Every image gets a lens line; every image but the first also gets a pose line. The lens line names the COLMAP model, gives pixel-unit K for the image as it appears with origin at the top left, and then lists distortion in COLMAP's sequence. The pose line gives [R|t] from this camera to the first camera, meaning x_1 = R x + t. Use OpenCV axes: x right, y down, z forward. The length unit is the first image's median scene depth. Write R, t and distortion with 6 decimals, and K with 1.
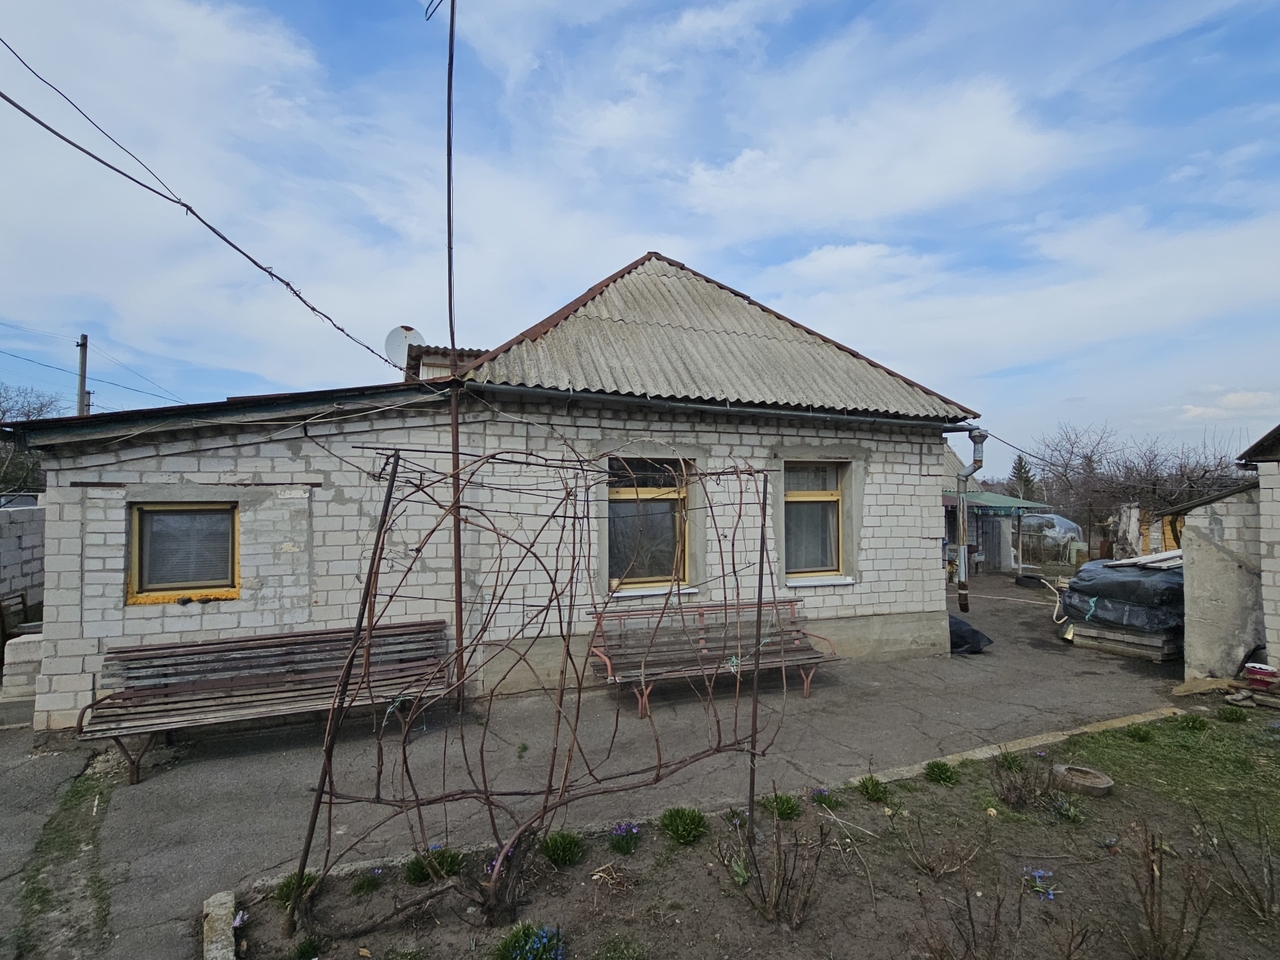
lens RADIAL K [[647.1, 0, 637.7], [0, 647.1, 478.5], [0, 0, 1]] dist [-0.003220, 0.001087]
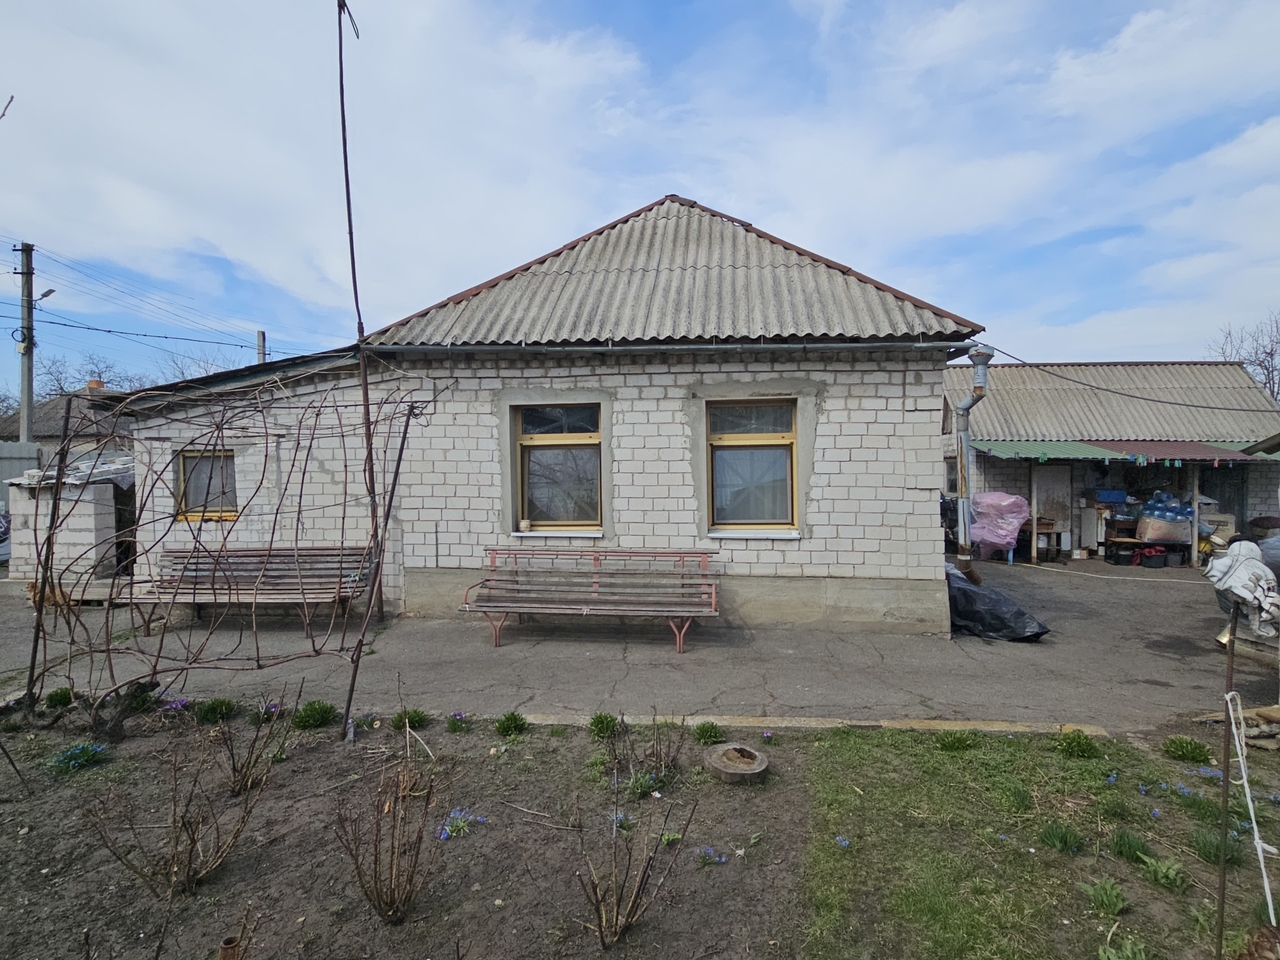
lens RADIAL K [[647.1, 0, 634.6], [0, 647.1, 485.8], [0, 0, 1]] dist [-0.003220, 0.001087]
pose [[0.883466, 0.007319, -0.468438, 0.573538], [0.020889, 0.998268, 0.054994, 0.040753], [0.468029, -0.058371, 0.881783, 0.141207]]
